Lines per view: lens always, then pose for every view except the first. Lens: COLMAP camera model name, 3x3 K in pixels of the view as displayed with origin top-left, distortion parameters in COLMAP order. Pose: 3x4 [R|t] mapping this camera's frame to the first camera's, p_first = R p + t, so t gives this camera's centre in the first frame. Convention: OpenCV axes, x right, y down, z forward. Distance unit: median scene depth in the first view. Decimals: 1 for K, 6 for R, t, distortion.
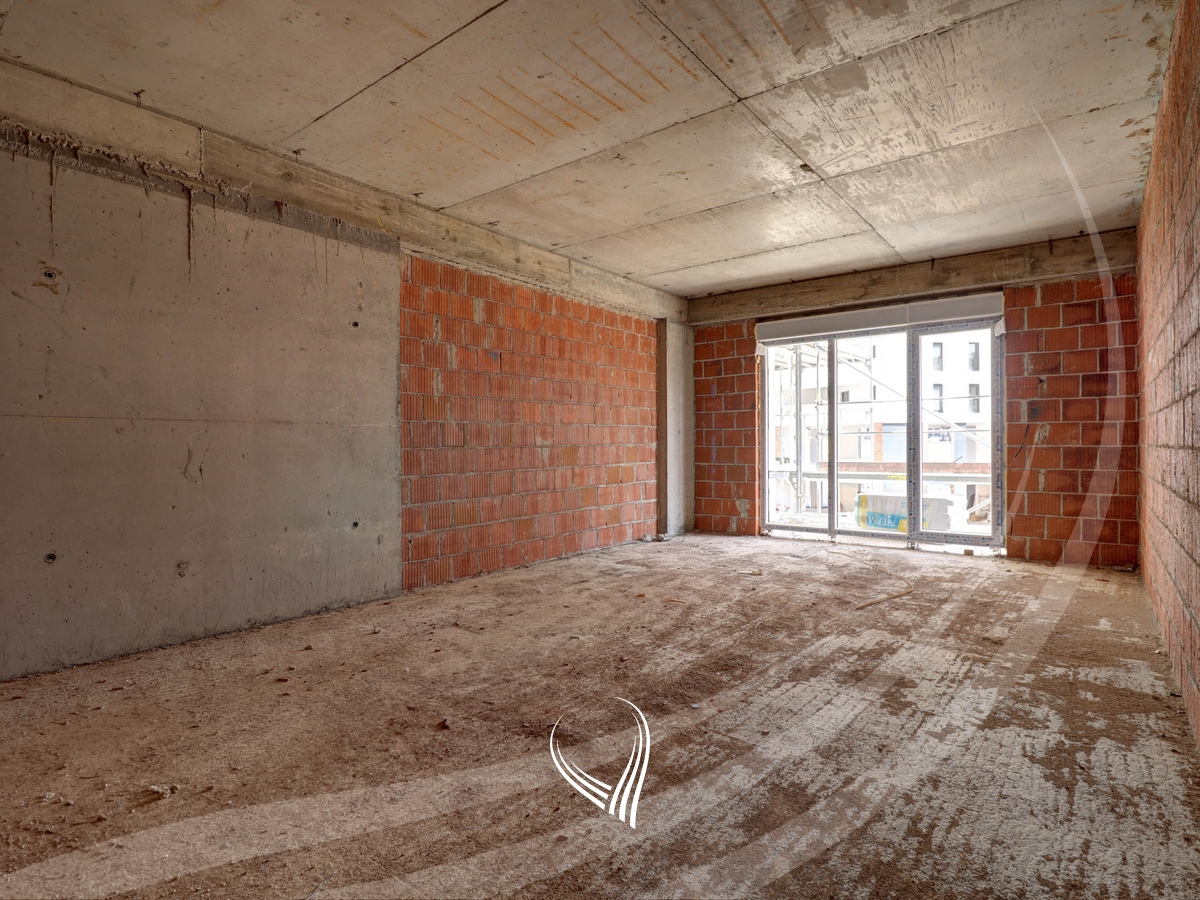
lens RADIAL K [[629.4, 0, 606.2], [0, 629.4, 445.1], [0, 0, 1]] dist [0.003519, -0.018060]
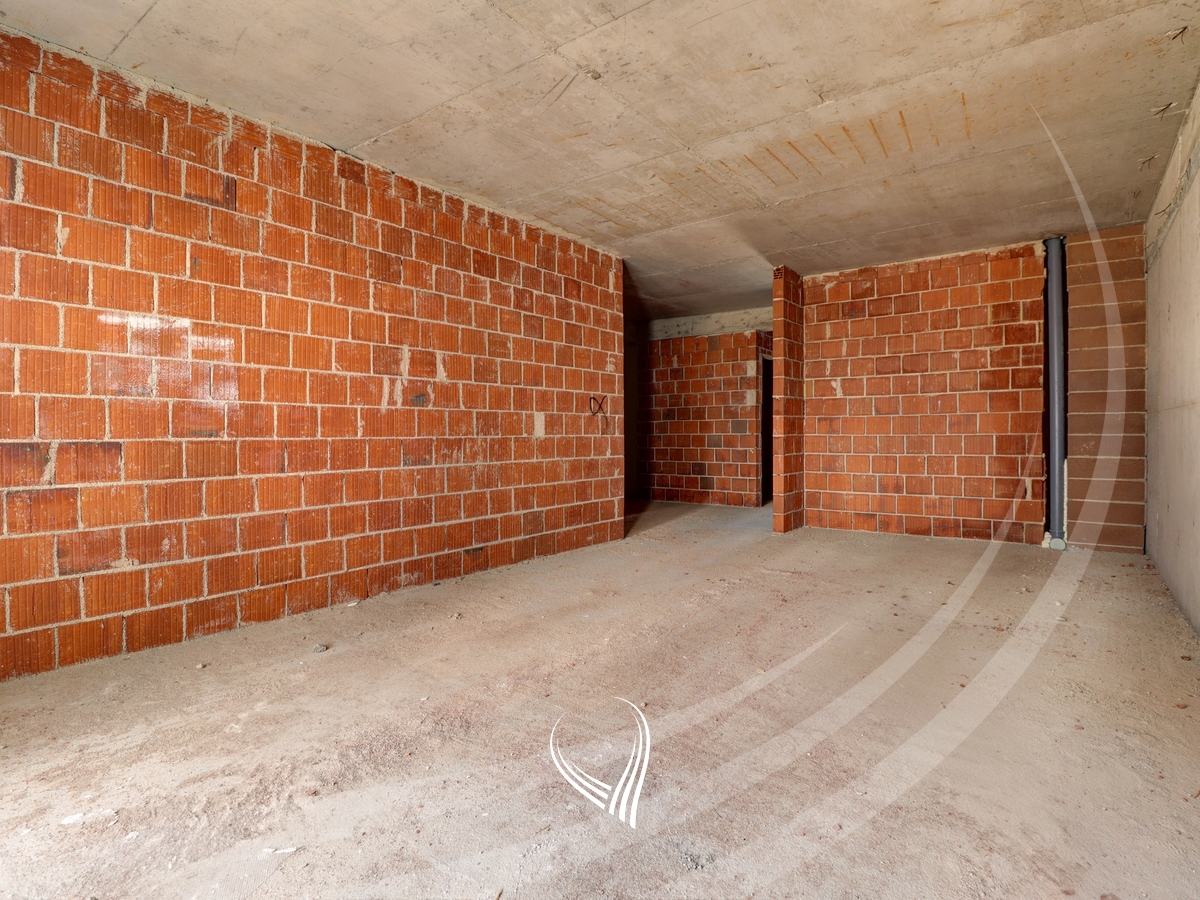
lens RADIAL K [[629.4, 0, 606.2], [0, 629.4, 445.1], [0, 0, 1]] dist [0.003519, -0.018060]
pose [[-0.999738, 0.010105, -0.020525, 0.229962], [0.009787, 0.999831, 0.015576, 0.001293], [0.020679, 0.015371, -0.999668, 1.272220]]
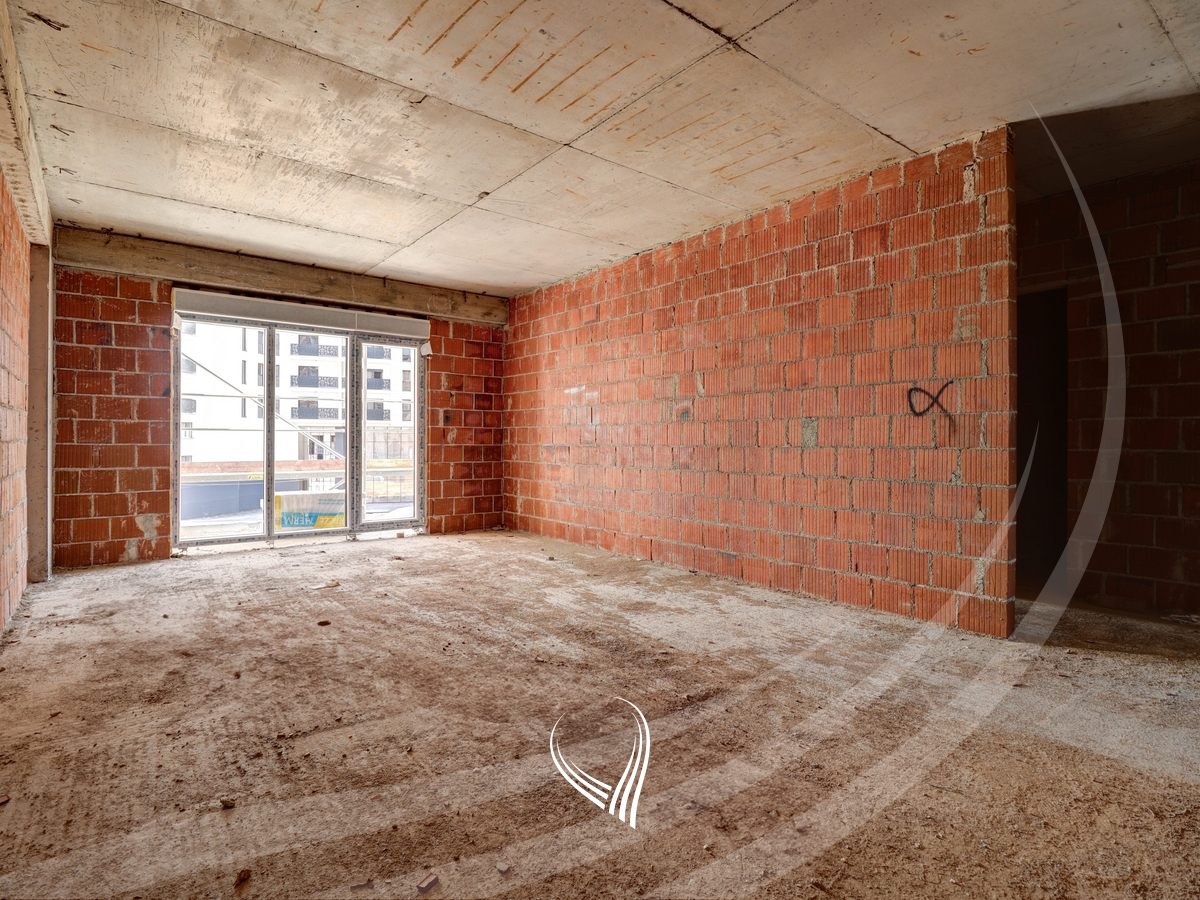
lens RADIAL K [[629.4, 0, 606.2], [0, 629.4, 445.1], [0, 0, 1]] dist [0.003519, -0.018060]
pose [[0.234785, 0.001460, 0.972046, -0.511396], [-0.004888, 0.999988, -0.000322, 0.000882], [-0.972035, -0.004676, 0.234789, 0.376230]]
